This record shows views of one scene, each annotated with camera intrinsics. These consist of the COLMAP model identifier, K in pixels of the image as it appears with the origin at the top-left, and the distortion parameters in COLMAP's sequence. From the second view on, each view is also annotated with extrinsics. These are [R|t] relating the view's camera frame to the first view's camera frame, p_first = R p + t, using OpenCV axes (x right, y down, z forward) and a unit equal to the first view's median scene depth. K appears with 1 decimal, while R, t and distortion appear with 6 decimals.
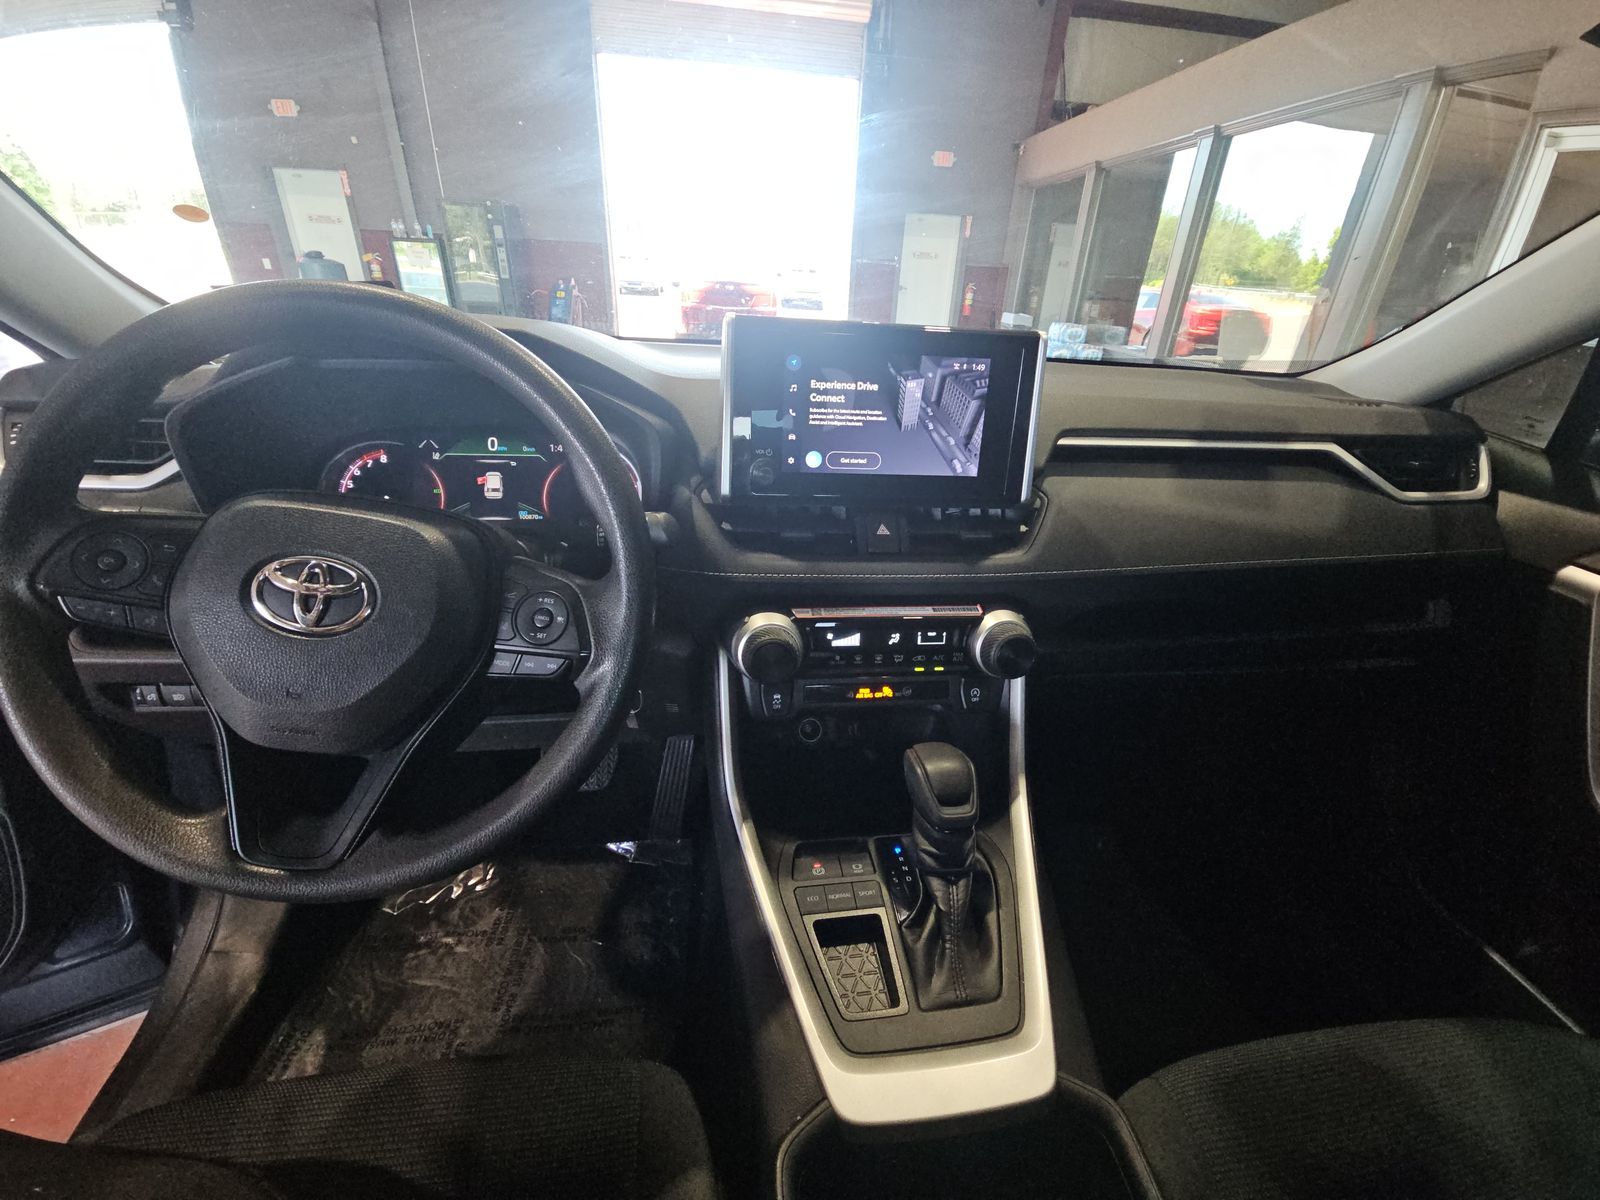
lens RADIAL K [[638.7, 0, 808.4], [0, 638.7, 602.3], [0, 0, 1]] dist [-0.001891, -0.004764]
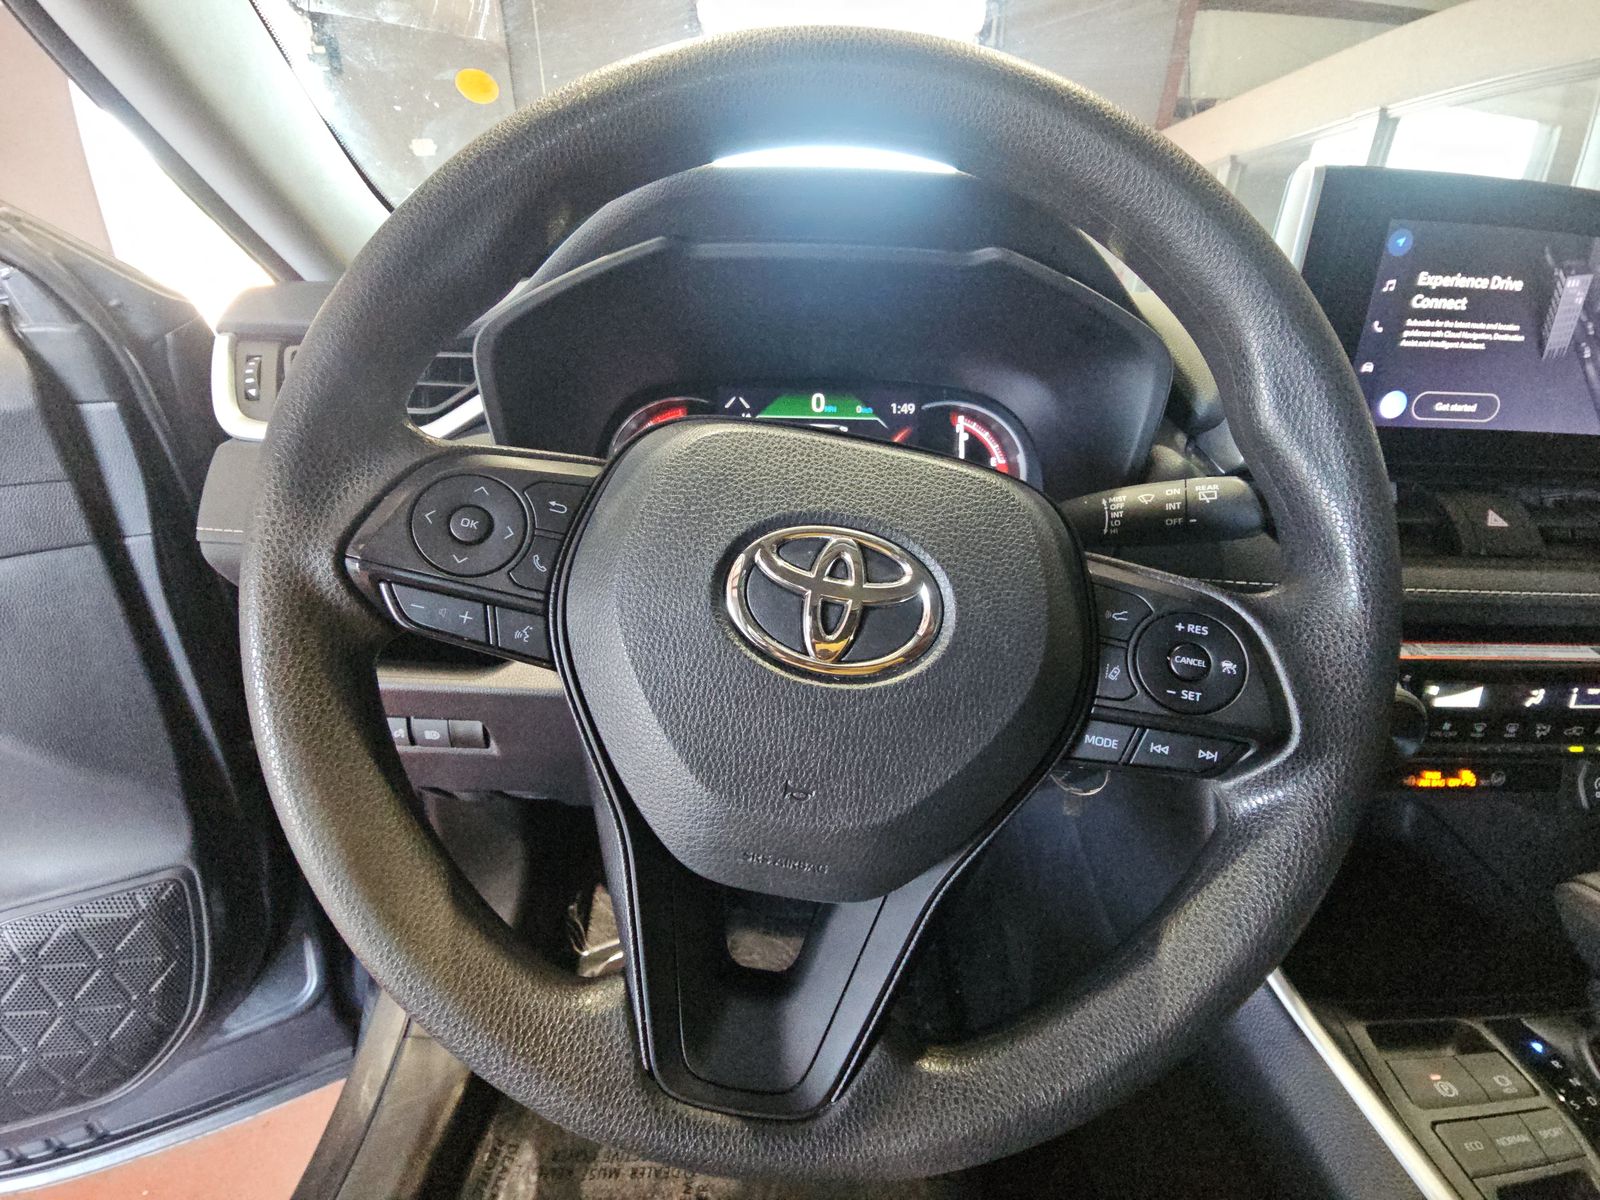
lens RADIAL K [[653.6, 0, 820.1], [0, 653.6, 600.8], [0, 0, 1]] dist [0.002493, -0.009125]
pose [[0.991905, 0.025484, -0.124395, -0.434510], [-0.029183, 0.999182, -0.028006, 0.002316], [0.123580, 0.031409, 0.991837, 0.285678]]
